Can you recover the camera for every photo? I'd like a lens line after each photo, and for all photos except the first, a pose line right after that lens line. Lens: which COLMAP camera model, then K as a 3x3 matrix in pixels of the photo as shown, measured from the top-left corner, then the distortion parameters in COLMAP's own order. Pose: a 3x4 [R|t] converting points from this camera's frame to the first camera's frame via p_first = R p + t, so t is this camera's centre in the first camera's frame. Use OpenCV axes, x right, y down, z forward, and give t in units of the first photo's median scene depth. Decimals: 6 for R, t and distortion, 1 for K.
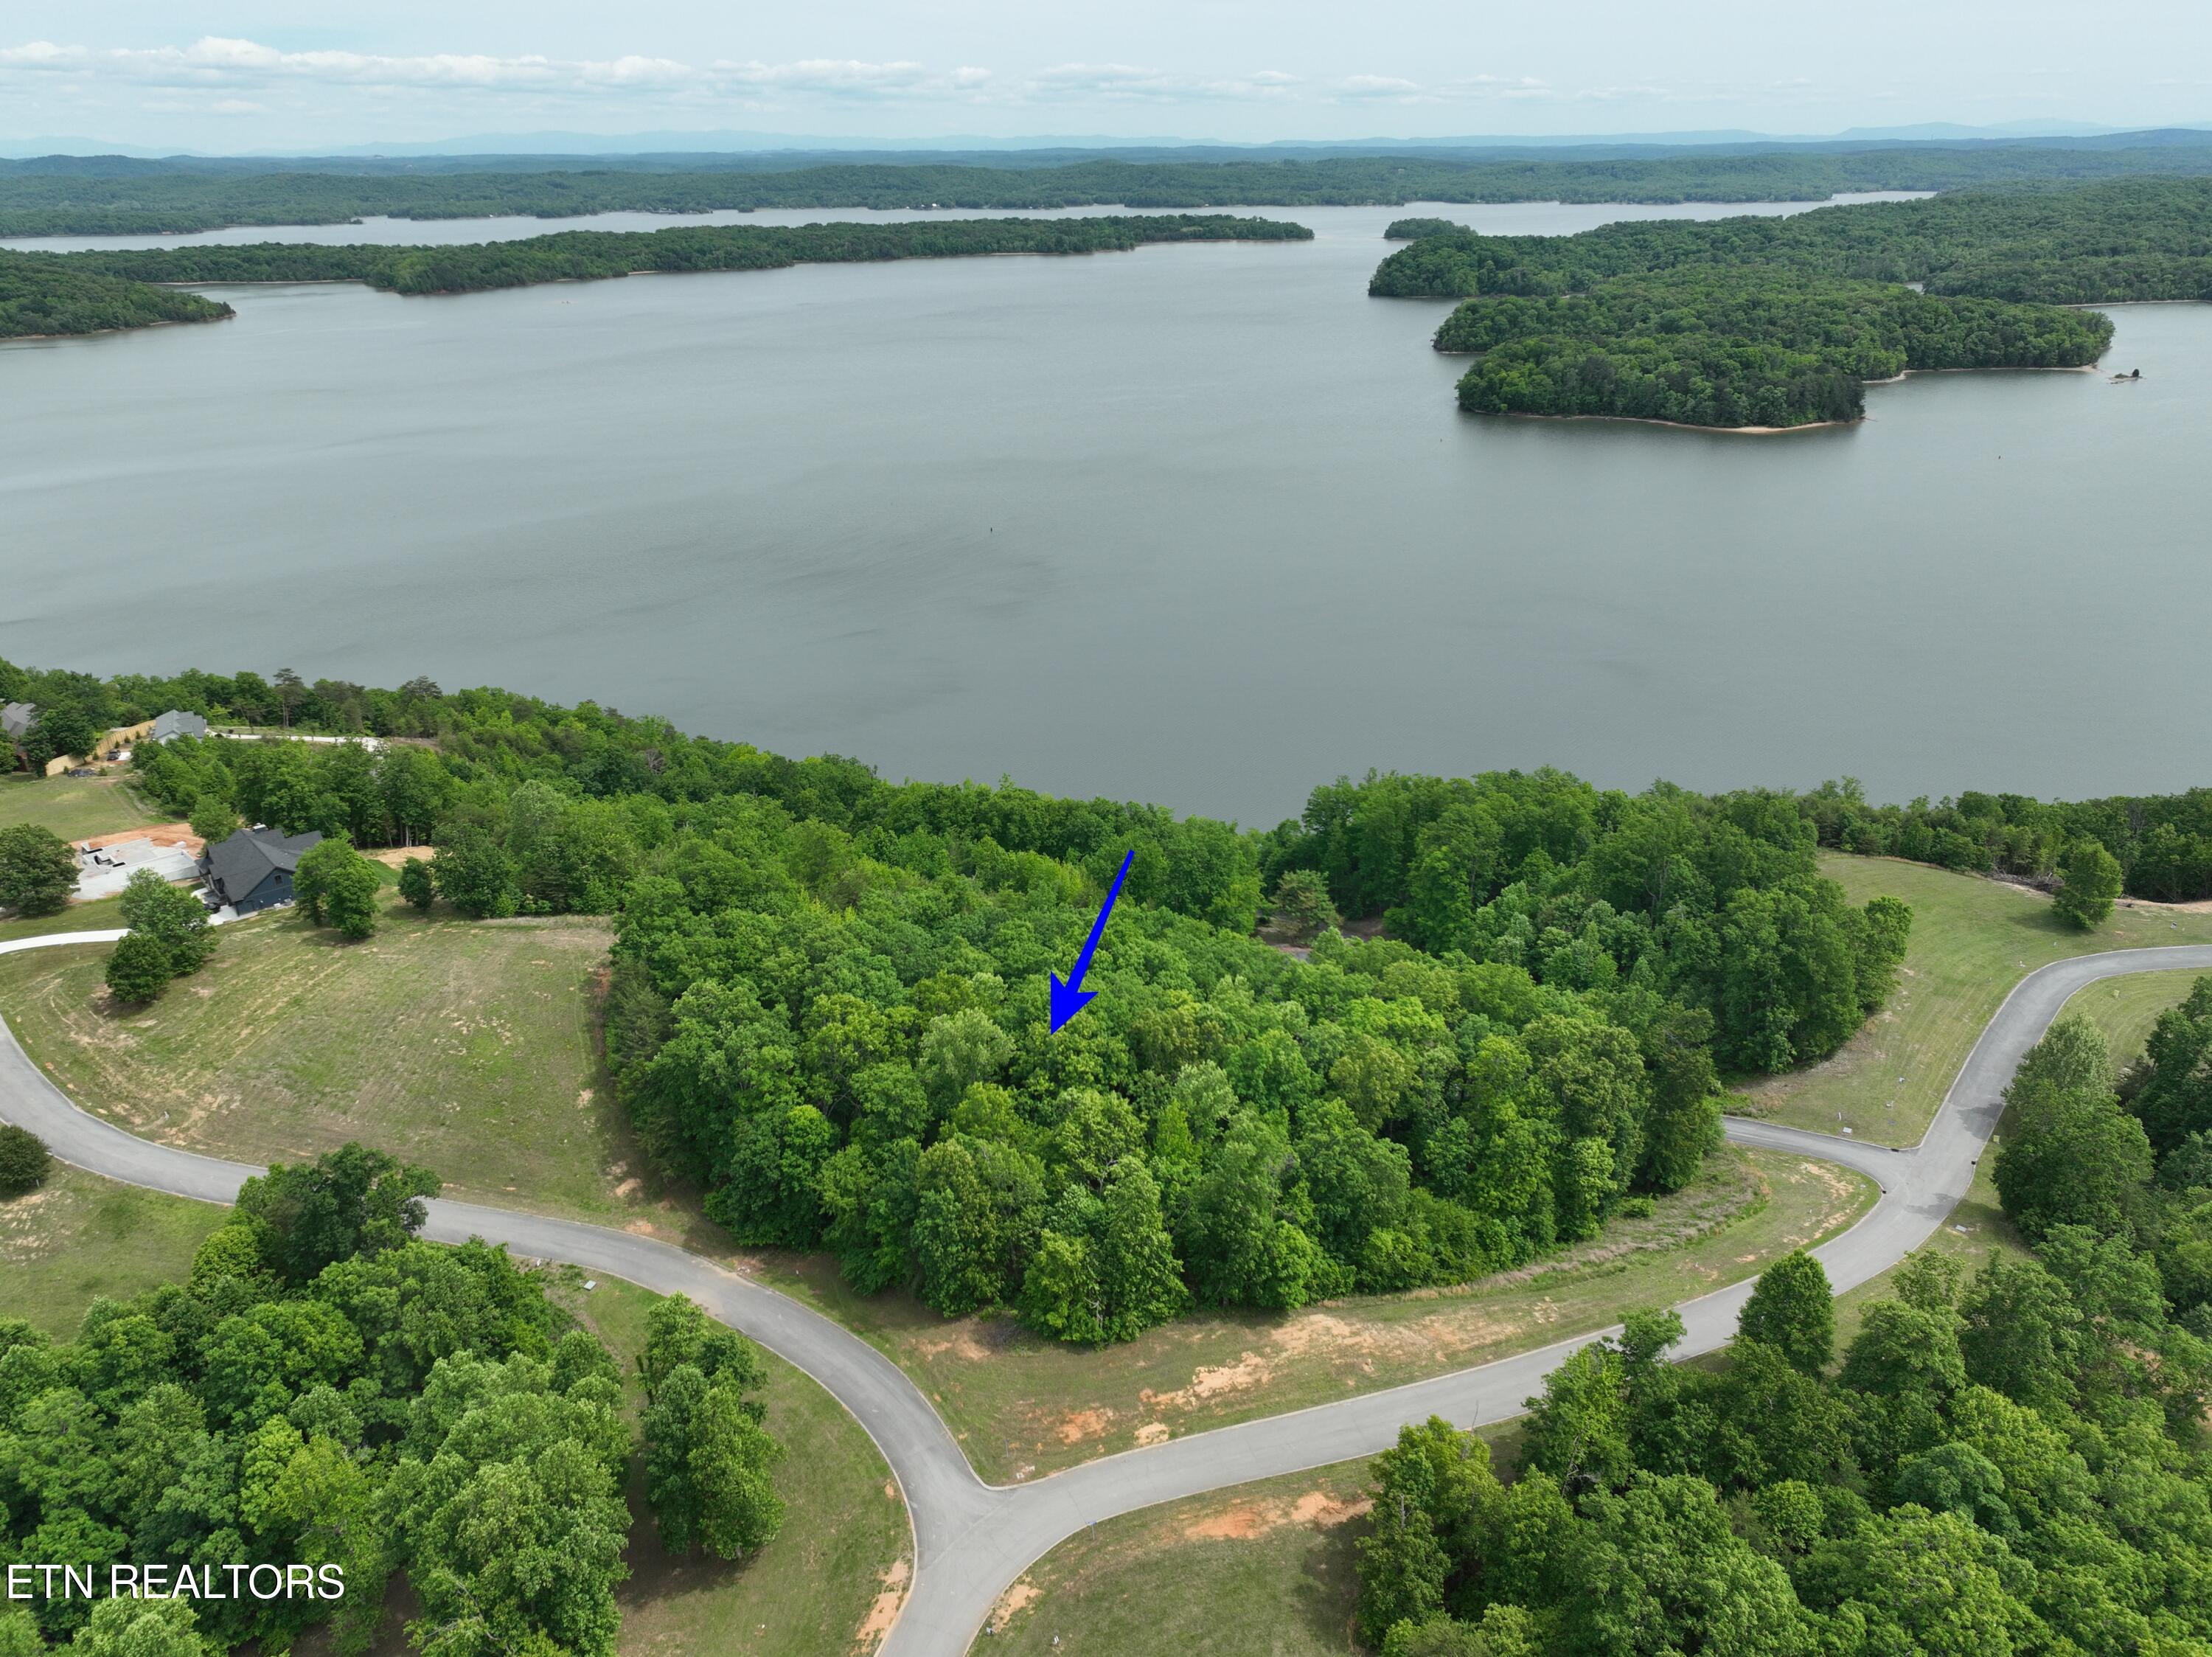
lens RADIAL K [[1557.0, 0, 1112.9], [0, 1557.0, 827.7], [0, 0, 1]] dist [0.003622, 0.012704]
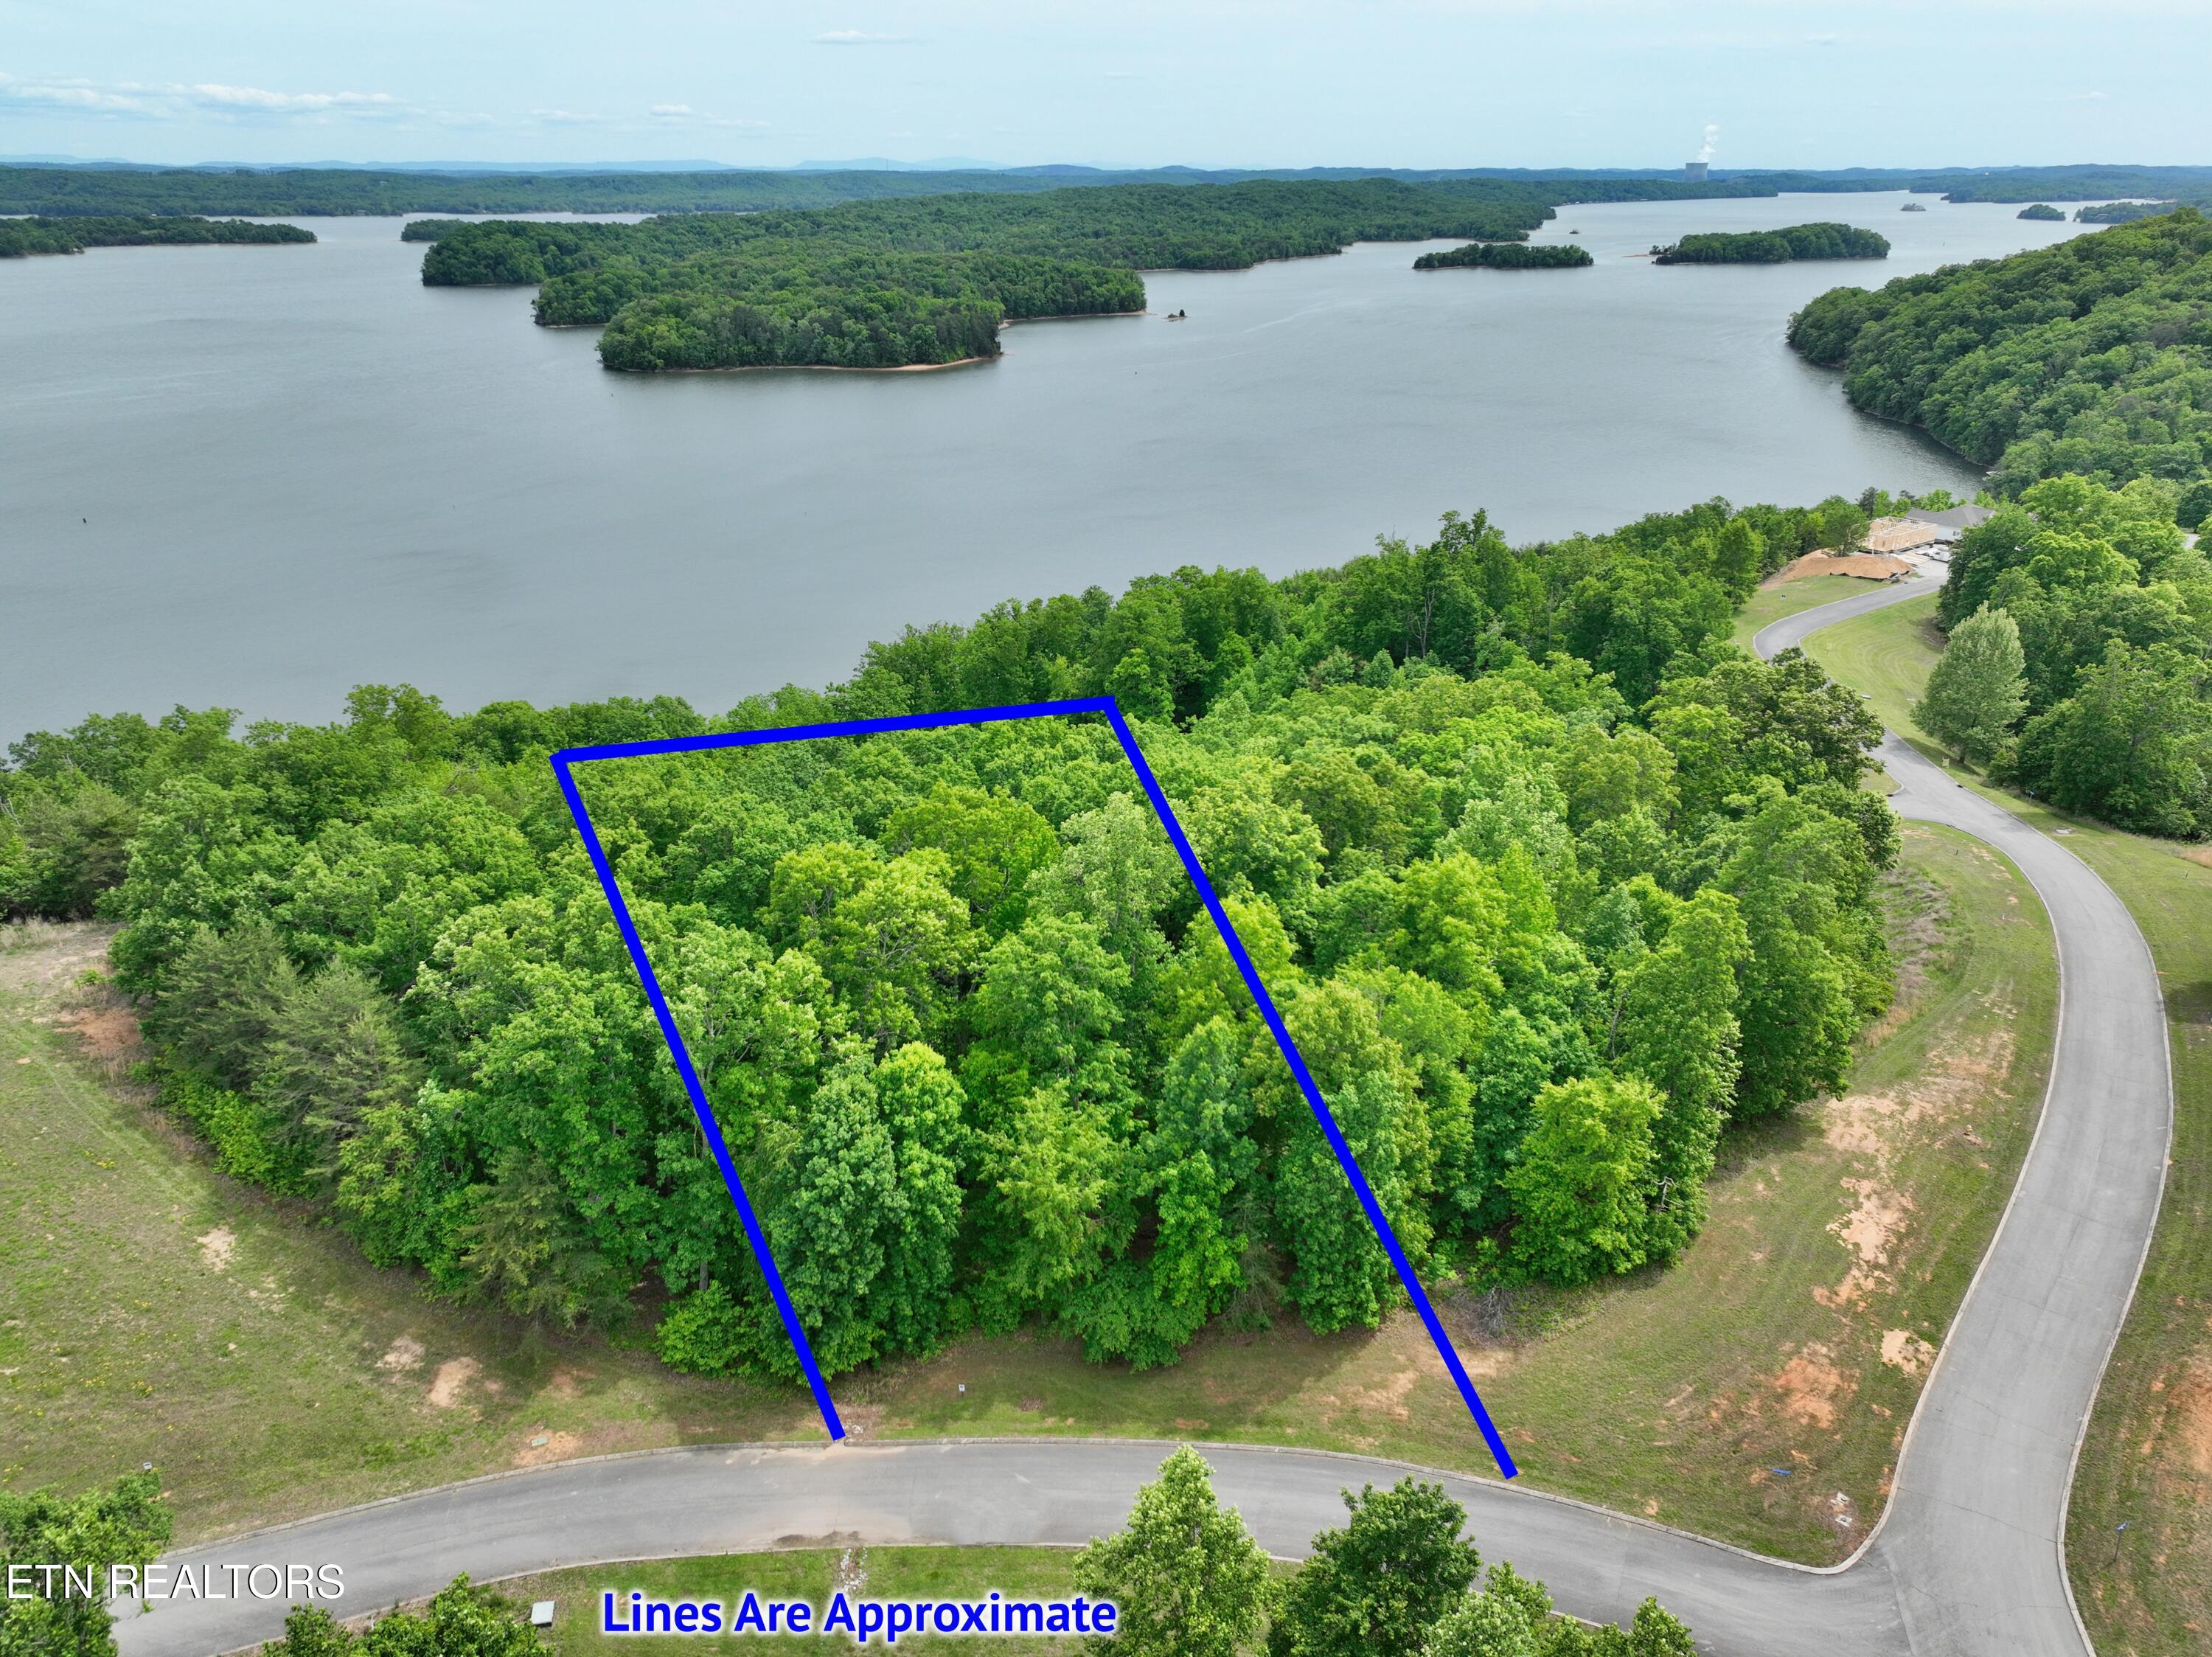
lens RADIAL K [[1557.0, 0, 1112.9], [0, 1557.0, 827.7], [0, 0, 1]] dist [0.003622, 0.012704]
pose [[0.831990, -0.208205, 0.514241, -0.054545], [0.216487, 0.975266, 0.044609, 0.015439], [-0.510810, 0.074212, 0.856485, 0.080535]]
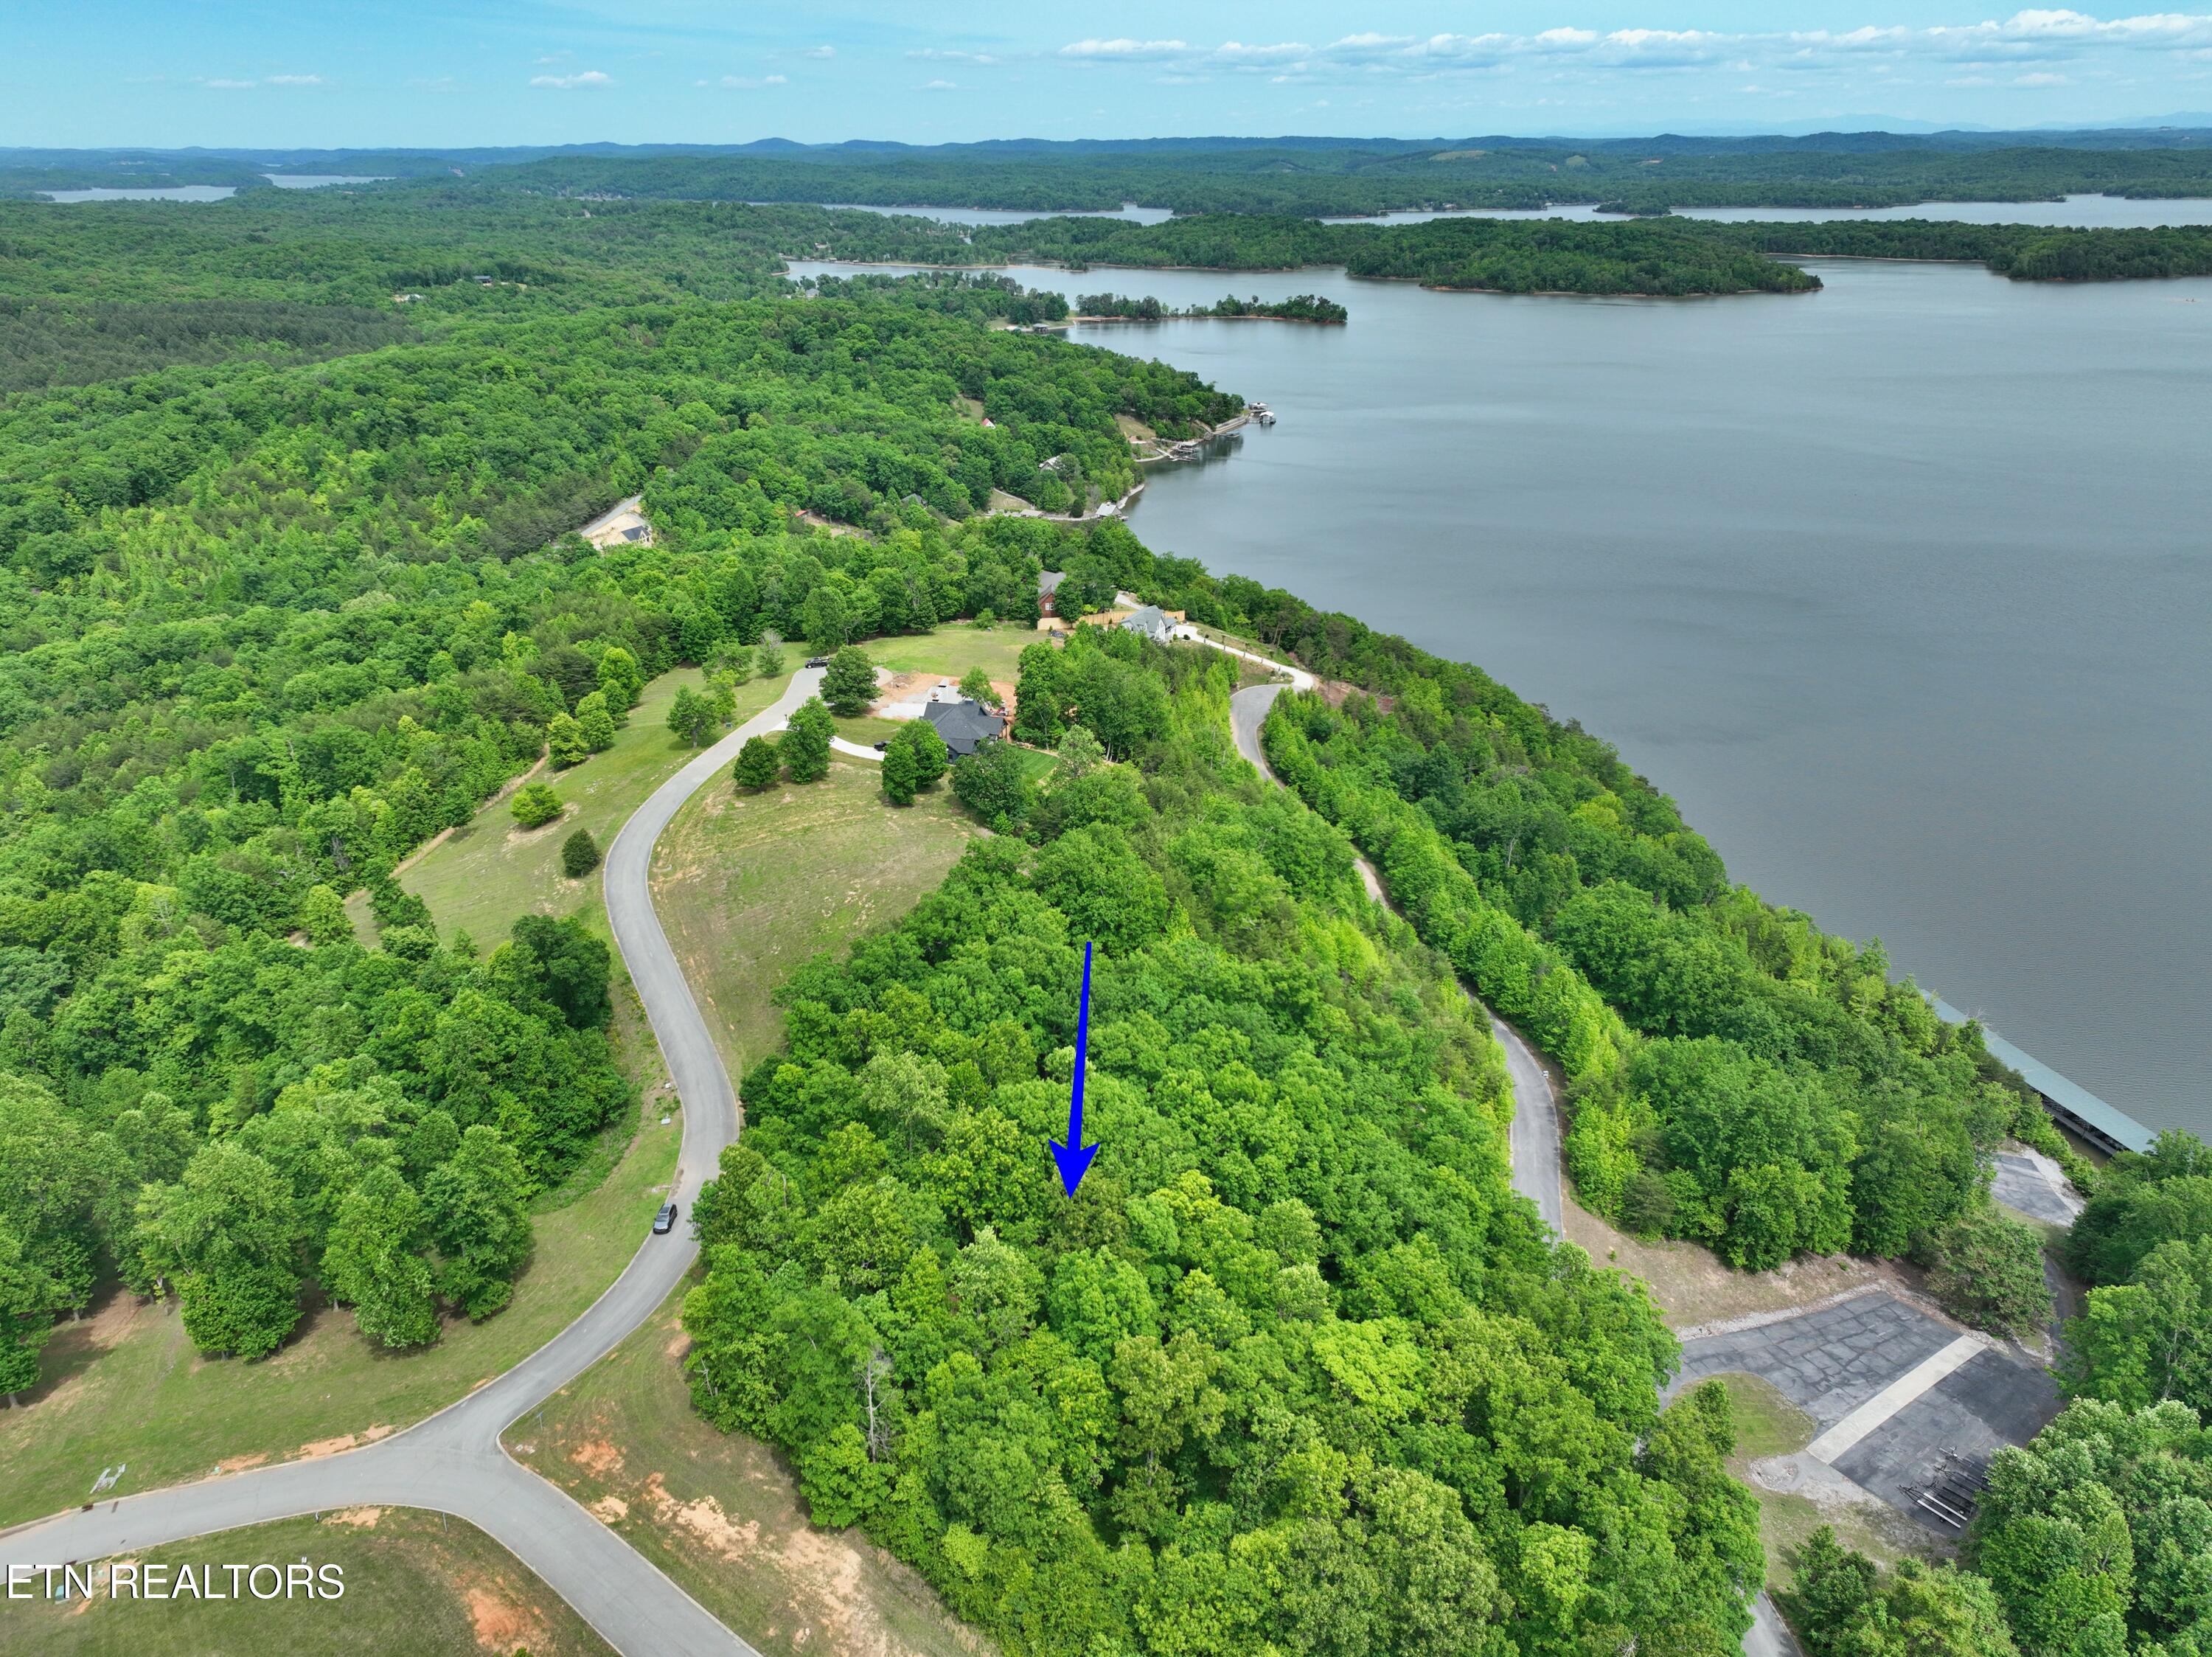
lens RADIAL K [[1557.0, 0, 1112.9], [0, 1557.0, 827.7], [0, 0, 1]] dist [0.003622, 0.012704]
pose [[0.567624, 0.336022, -0.751593, 0.094021], [-0.325607, 0.930110, 0.169926, -0.031198], [0.756164, 0.148270, 0.637364, 0.068953]]
